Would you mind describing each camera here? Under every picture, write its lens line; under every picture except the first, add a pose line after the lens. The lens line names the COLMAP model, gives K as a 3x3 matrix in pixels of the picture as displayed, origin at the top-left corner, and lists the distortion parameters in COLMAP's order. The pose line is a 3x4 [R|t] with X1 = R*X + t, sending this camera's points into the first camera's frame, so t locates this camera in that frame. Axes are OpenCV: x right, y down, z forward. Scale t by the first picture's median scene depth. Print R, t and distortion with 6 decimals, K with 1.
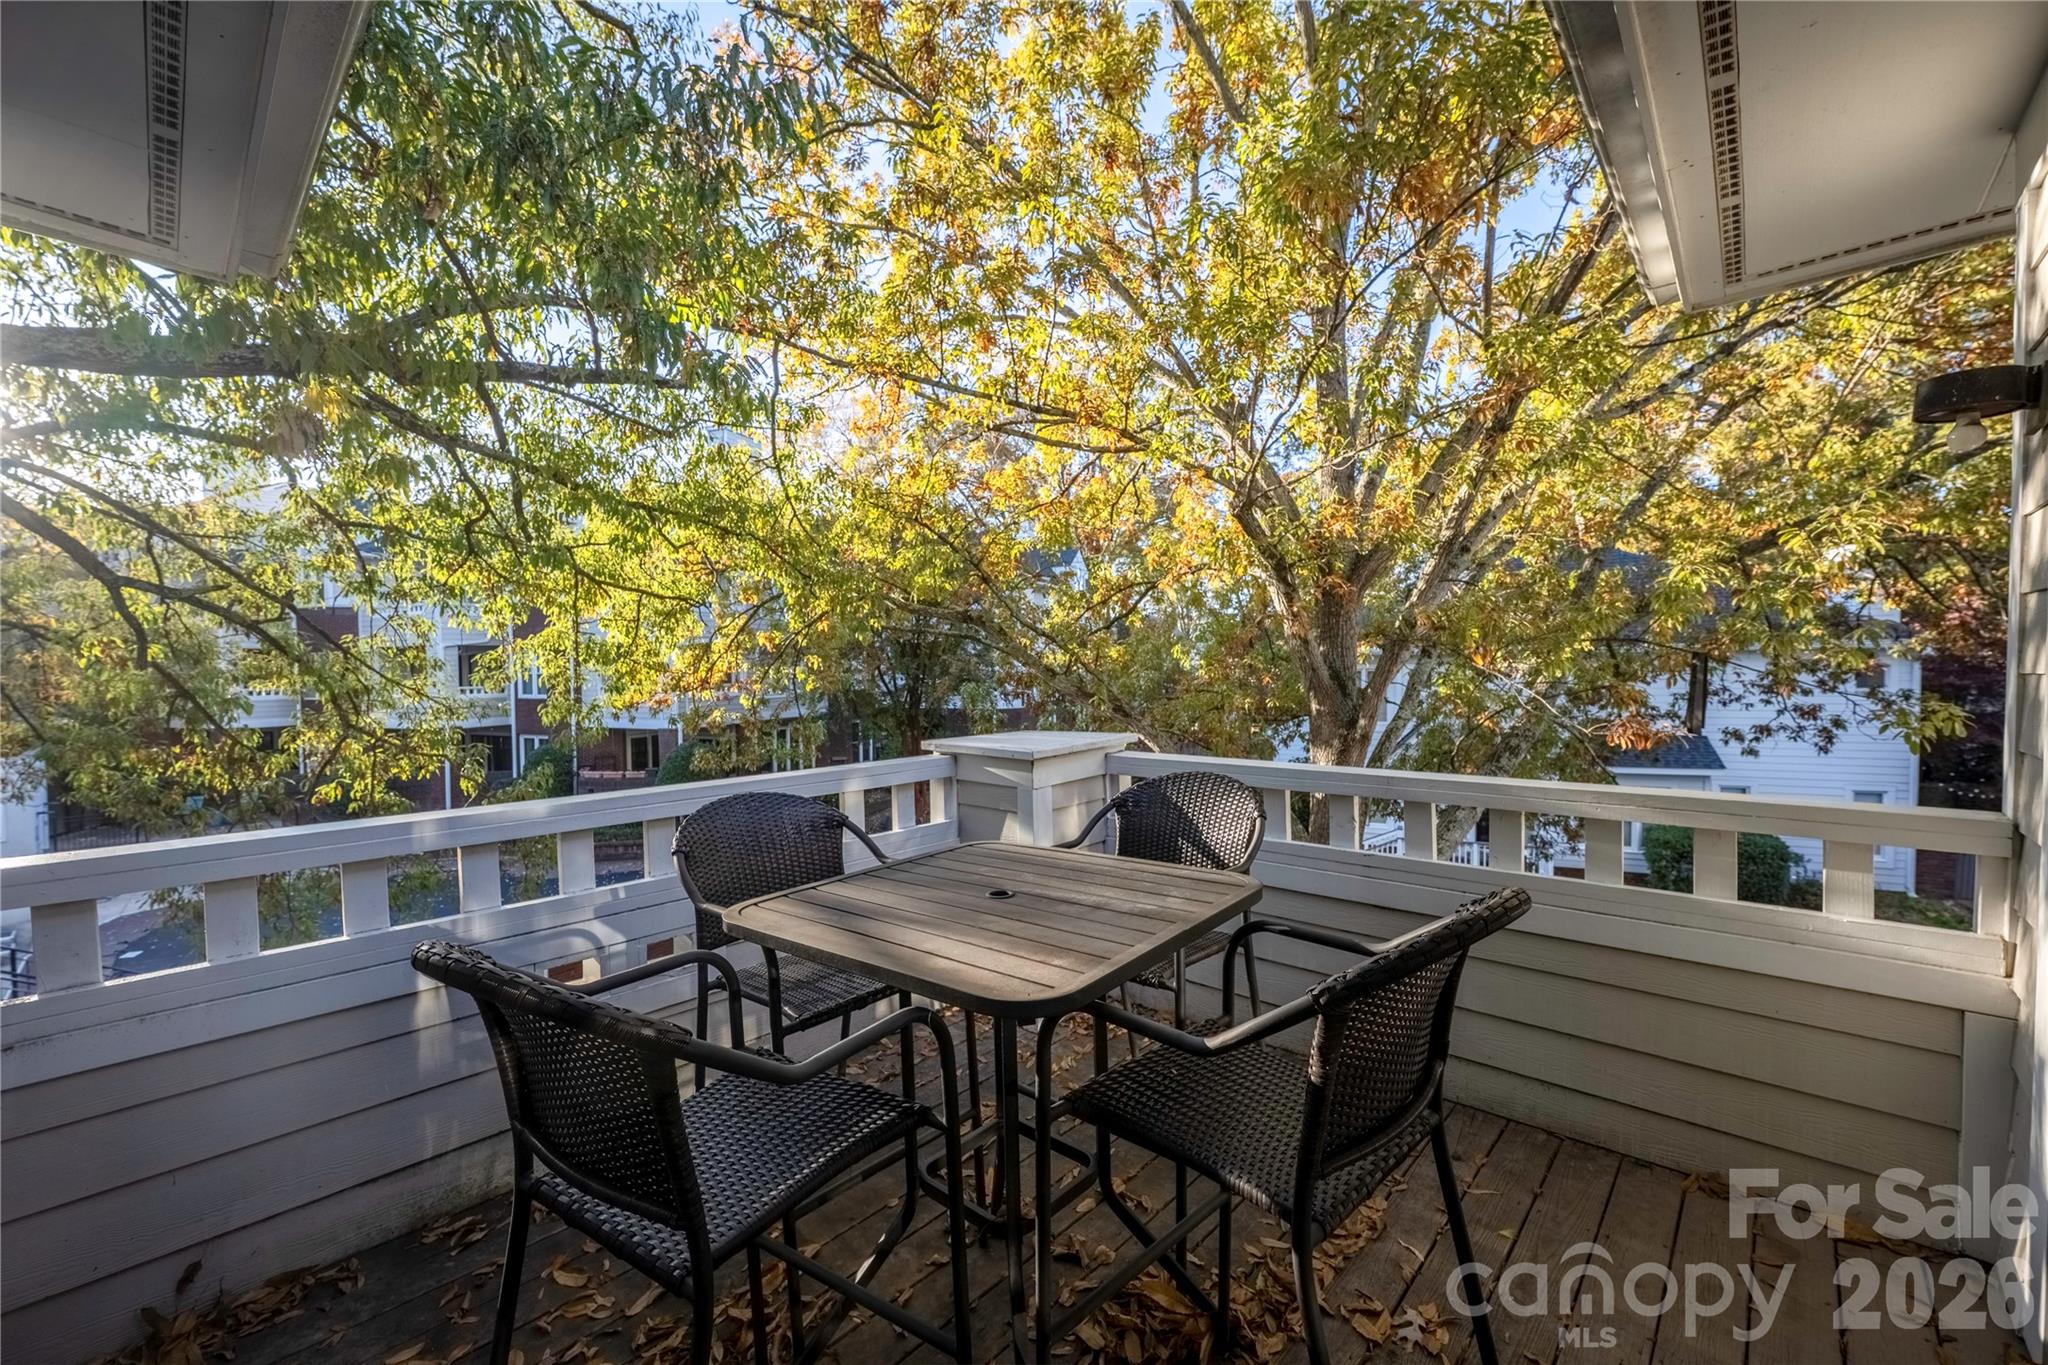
lens RADIAL K [[798.0, 0, 1013.4], [0, 798.0, 702.5], [0, 0, 1]] dist [-0.000538, 0.000027]
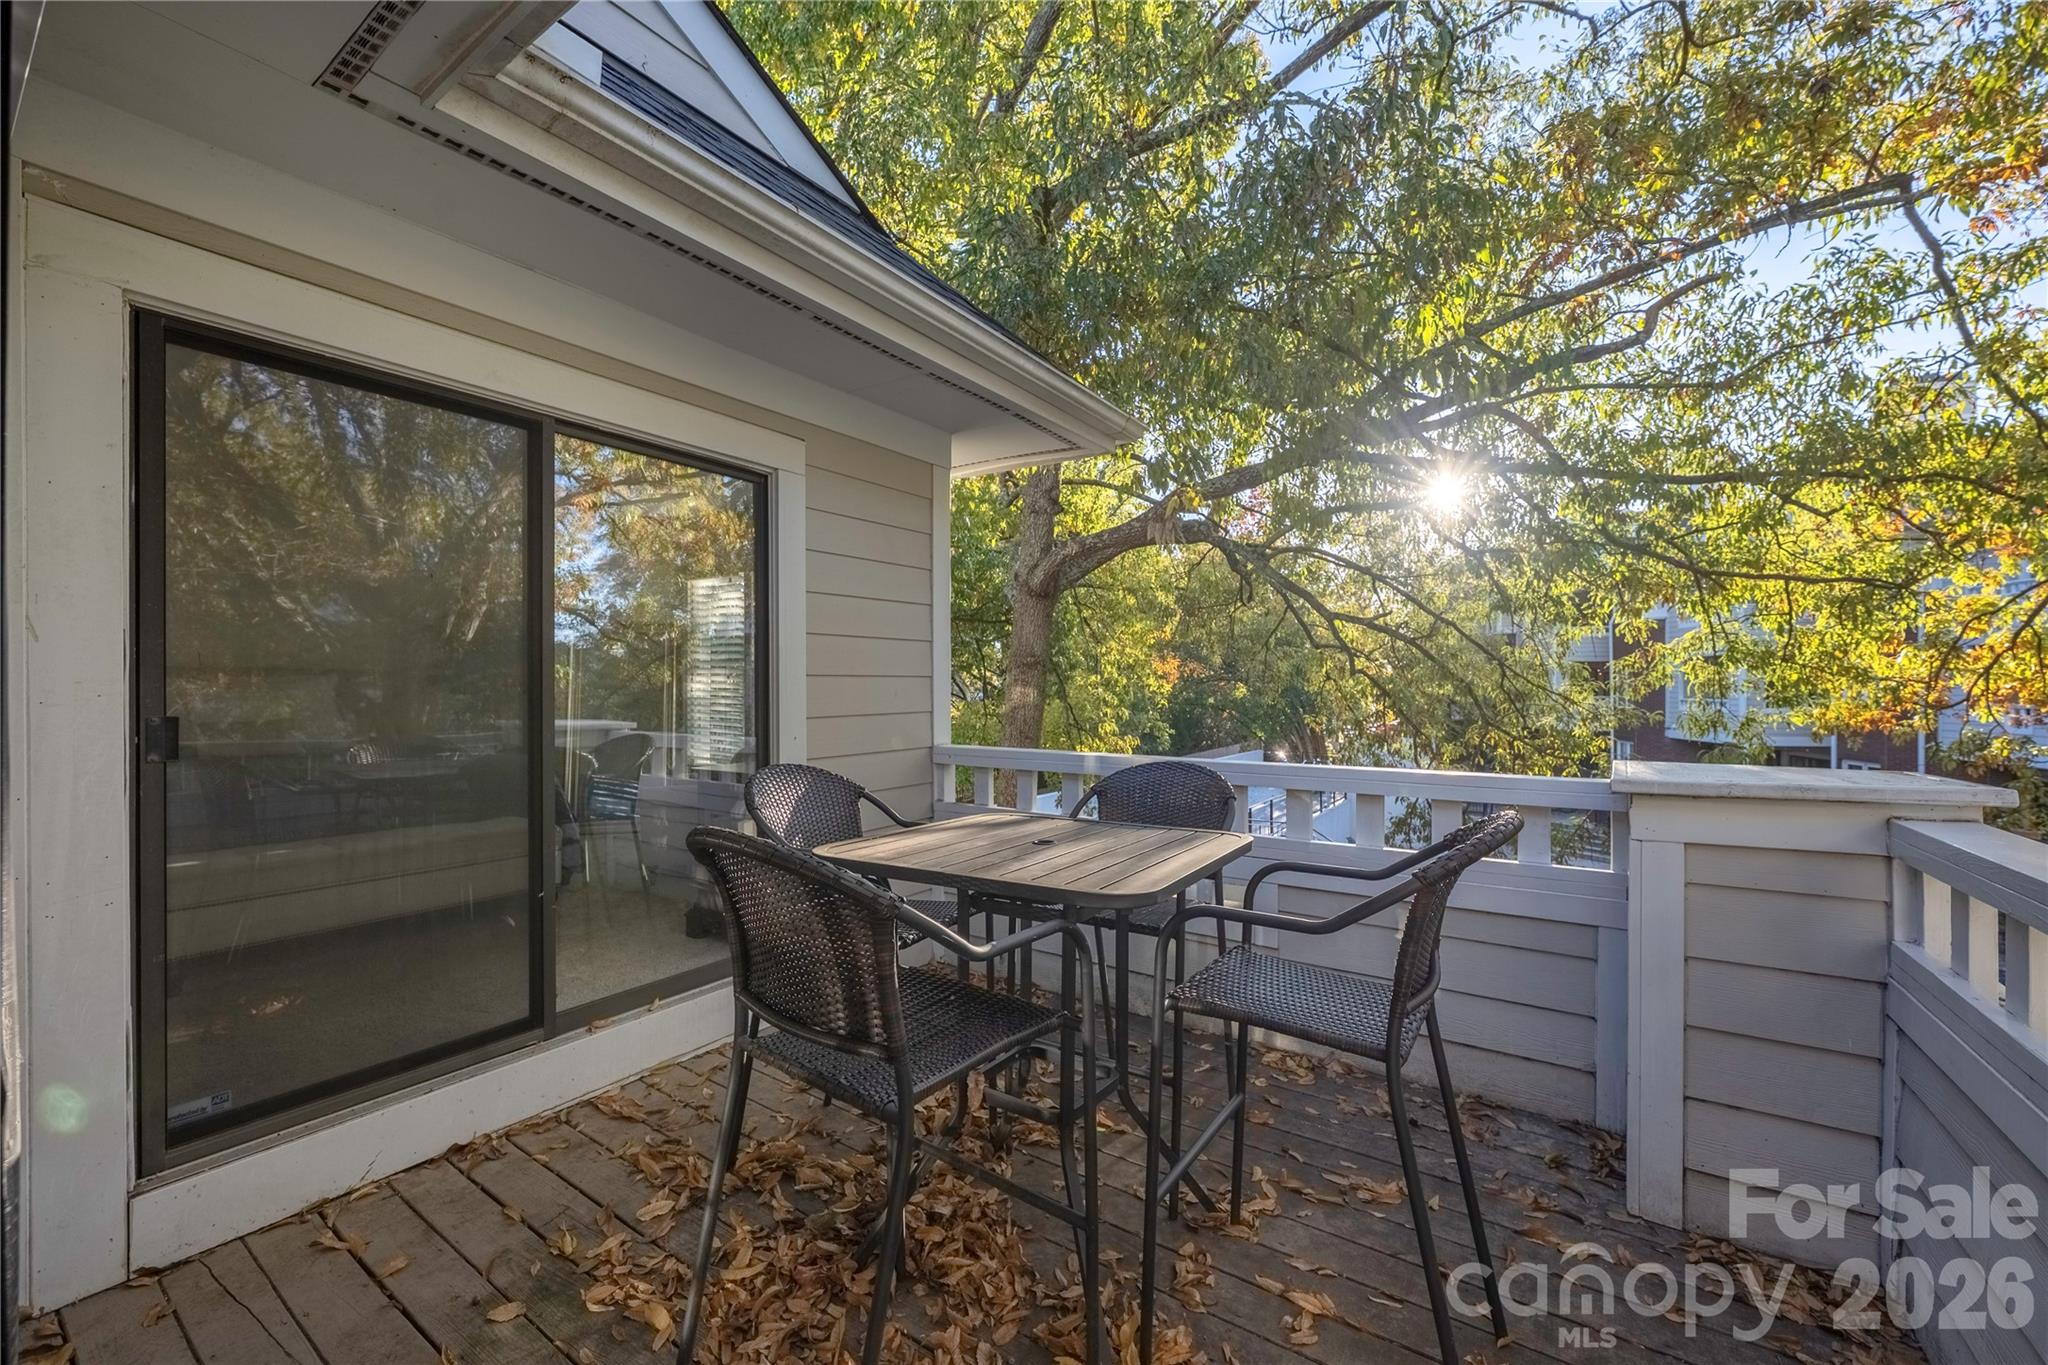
lens RADIAL K [[797.5, 0, 1024.0], [0, 797.5, 682.5], [0, 0, 1]] dist [0.000684, 0.000187]
pose [[0.159382, 0.007564, -0.987188, 0.243105], [-0.046529, 0.998917, 0.000142, -0.000268], [0.986120, 0.045910, 0.159561, 0.162562]]
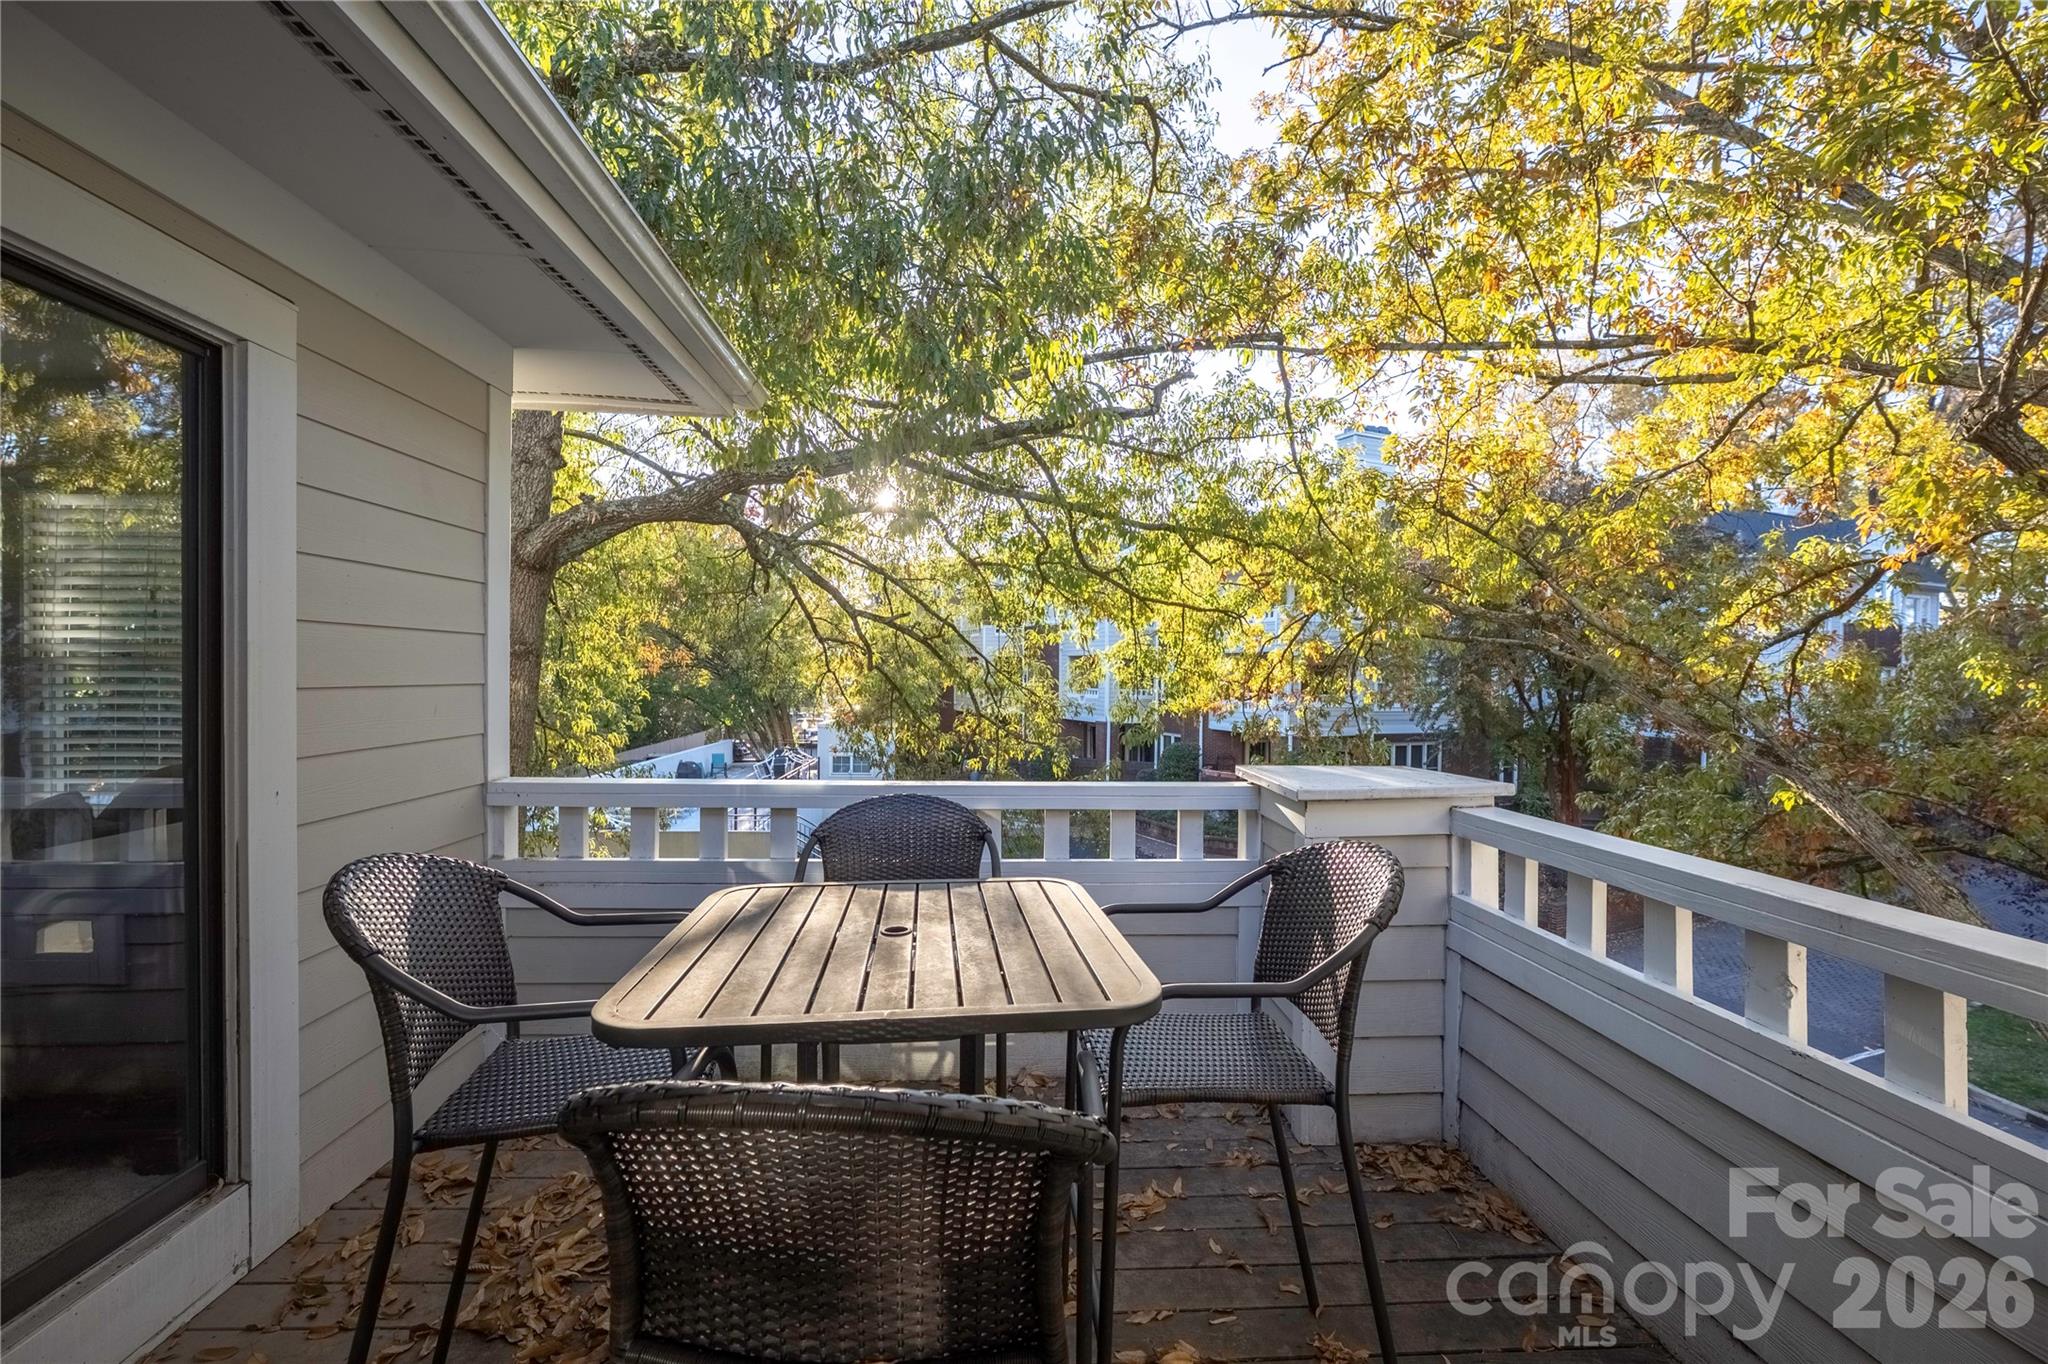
lens RADIAL K [[804.1, 0, 1024.0], [0, 804.1, 682.0], [0, 0, 1]] dist [-0.007786, -0.000045]
pose [[0.721518, 0.025352, -0.691932, 0.164190], [-0.051830, 0.998503, -0.017461, -0.008102], [0.690453, 0.048461, 0.721752, 0.097819]]
